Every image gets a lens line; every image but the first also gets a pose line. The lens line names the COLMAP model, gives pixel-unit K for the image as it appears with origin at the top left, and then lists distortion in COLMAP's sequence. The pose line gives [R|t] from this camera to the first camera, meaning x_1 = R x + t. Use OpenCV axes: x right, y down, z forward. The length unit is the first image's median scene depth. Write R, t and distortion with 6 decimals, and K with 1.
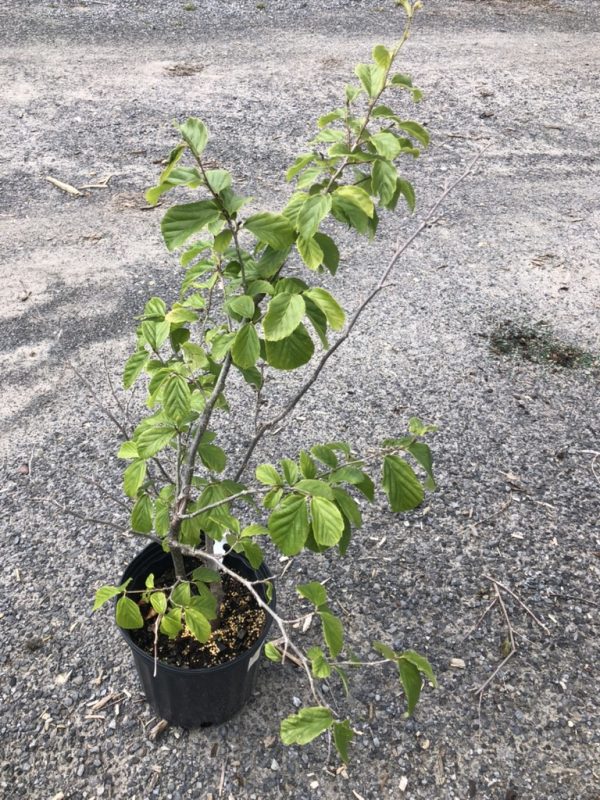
lens RADIAL K [[639.7, 0, 300.0], [0, 639.7, 400.0], [0, 0, 1]] dist [0.060924, -0.110480]
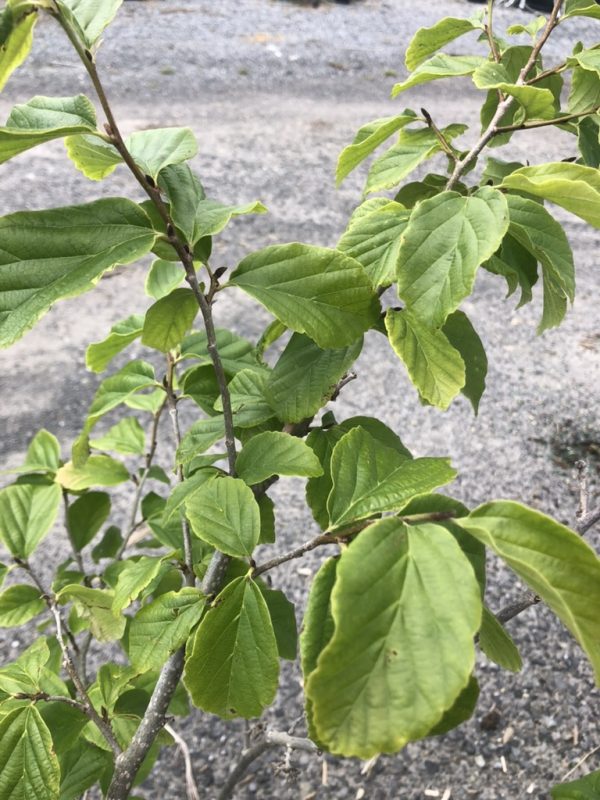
lens RADIAL K [[658.9, 0, 295.1], [0, 658.9, 399.3], [0, 0, 1]] dist [-0.005078, -0.005875]
pose [[0.999646, 0.002016, 0.026535, -0.024720], [0.001054, 0.993345, -0.115169, -0.065508], [-0.026590, 0.115156, 0.992991, 0.257550]]
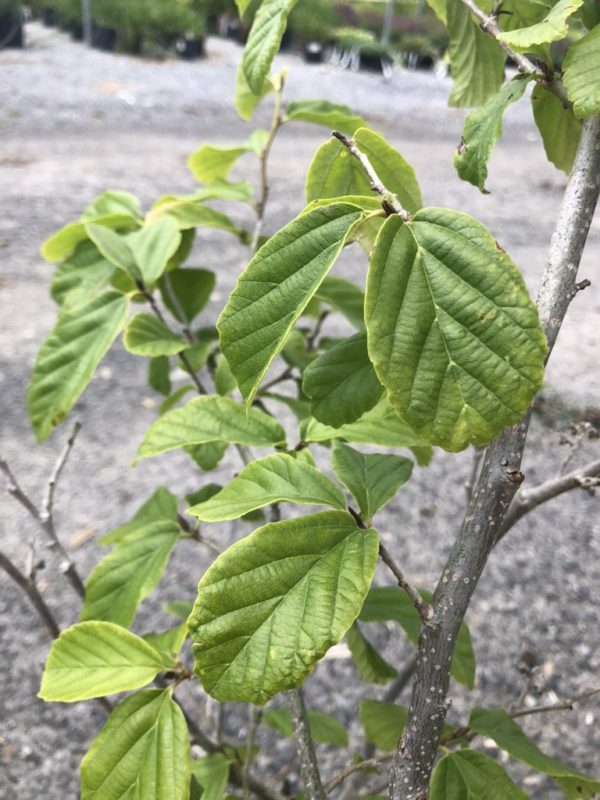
lens RADIAL K [[665.3, 0, 300.0], [0, 665.3, 400.0], [0, 0, 1]] dist [-0.011725, -0.004819]
pose [[0.966217, -0.085419, 0.243164, -0.114095], [0.136031, 0.970380, -0.199644, 0.020549], [-0.218908, 0.225977, 0.949217, 0.342743]]
